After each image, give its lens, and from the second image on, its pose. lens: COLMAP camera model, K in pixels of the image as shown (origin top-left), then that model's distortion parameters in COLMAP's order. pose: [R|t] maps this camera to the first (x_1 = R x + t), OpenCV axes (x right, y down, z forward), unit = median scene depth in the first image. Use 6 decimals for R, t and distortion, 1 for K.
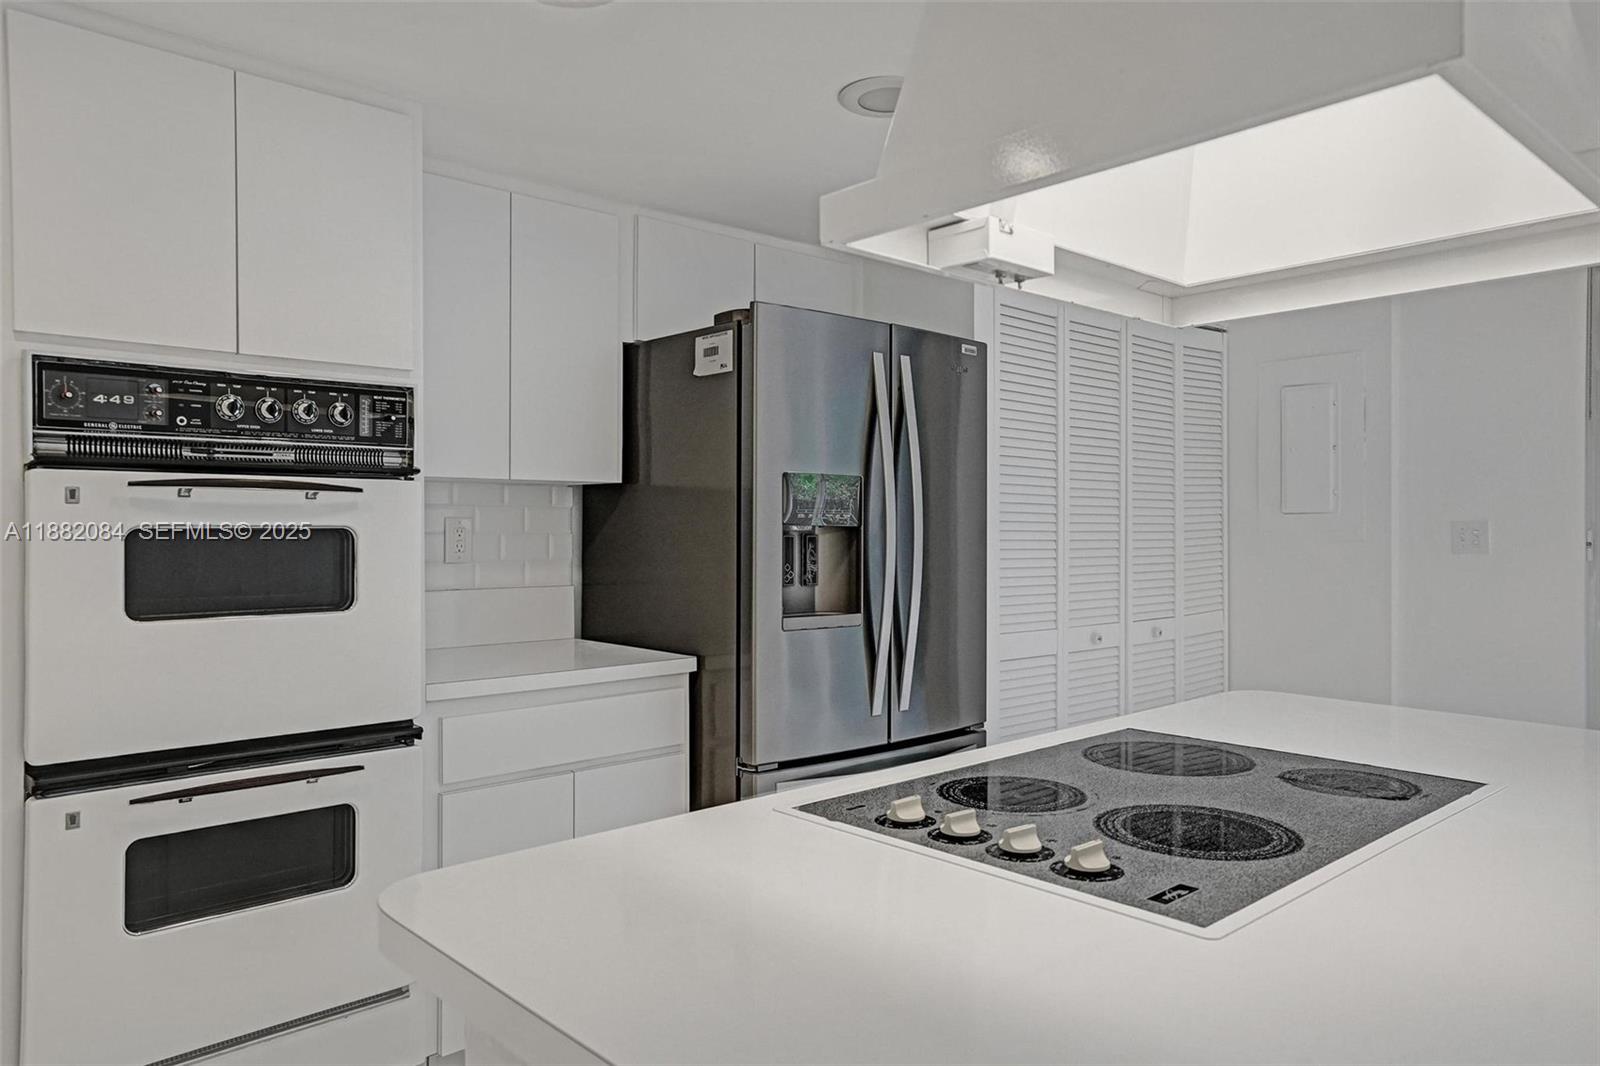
lens RADIAL K [[1073.4, 0, 801.3], [0, 1073.4, 520.2], [0, 0, 1]] dist [-0.007583, -0.001283]
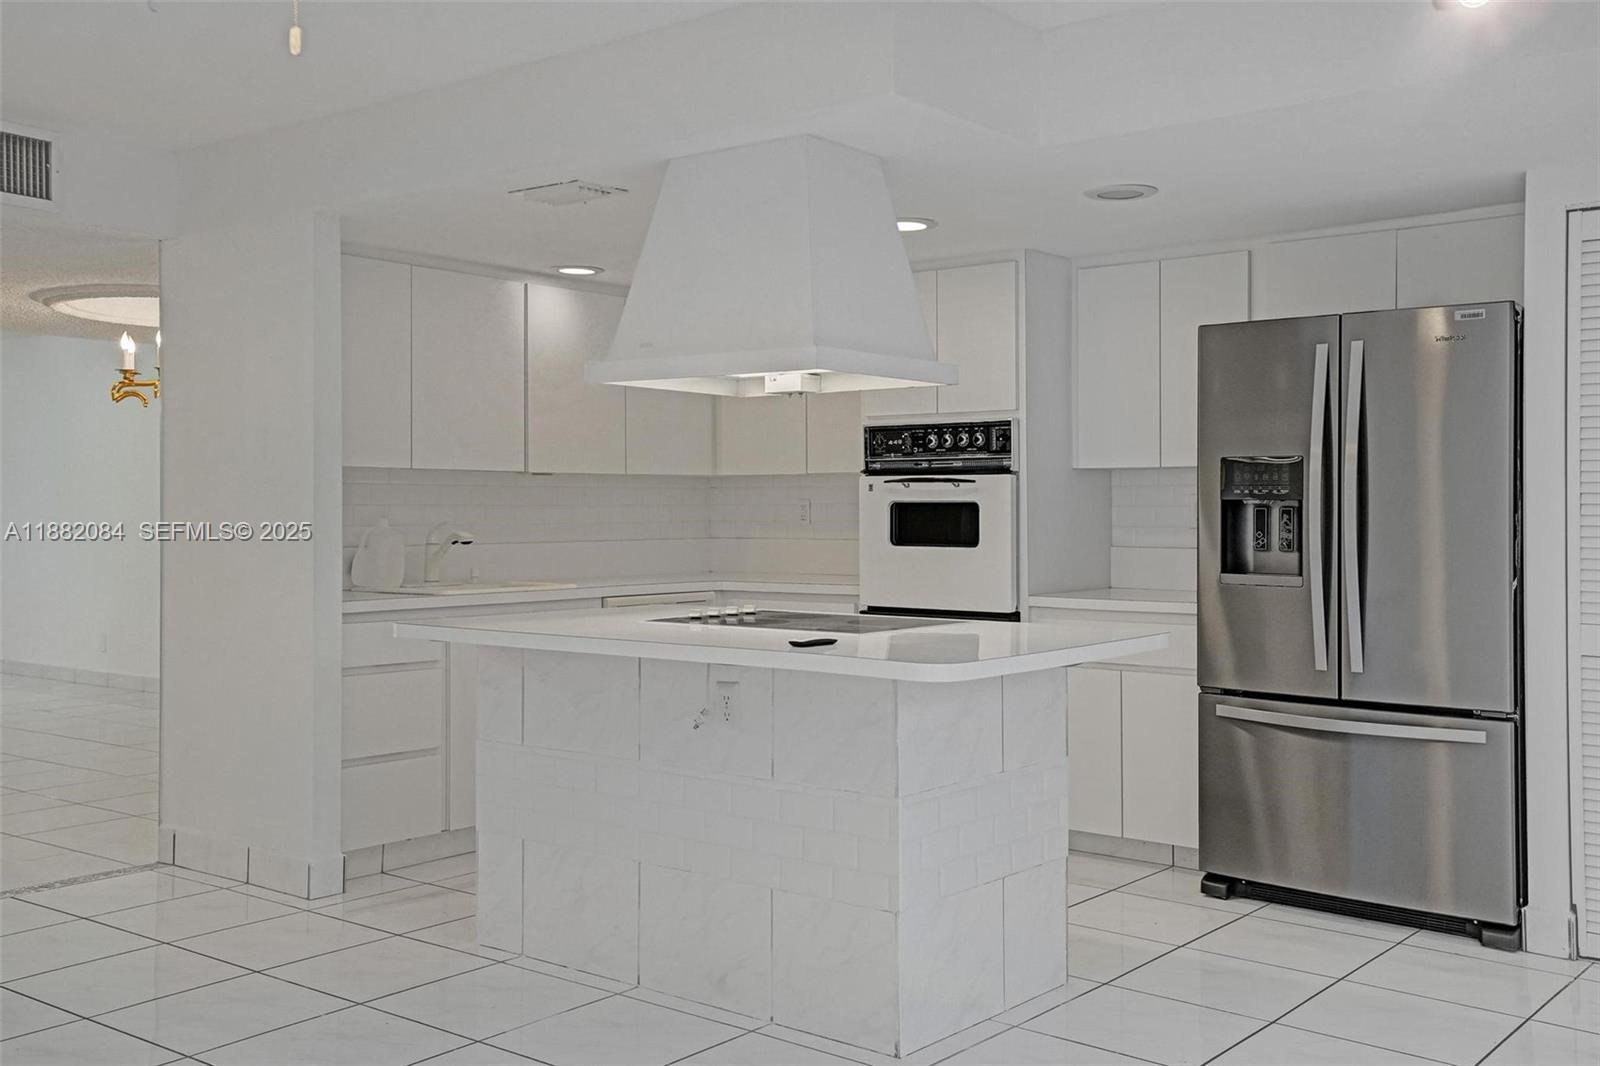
lens RADIAL K [[1534.7, 0, 805.8], [0, 1534.7, 520.3], [0, 0, 1]] dist [0.122284, 0.000000]
pose [[0.147188, 0.003886, -0.989101, 2.187368], [0.002057, 0.999989, 0.004235, 0.027806], [0.989106, -0.002658, 0.147178, 0.335676]]
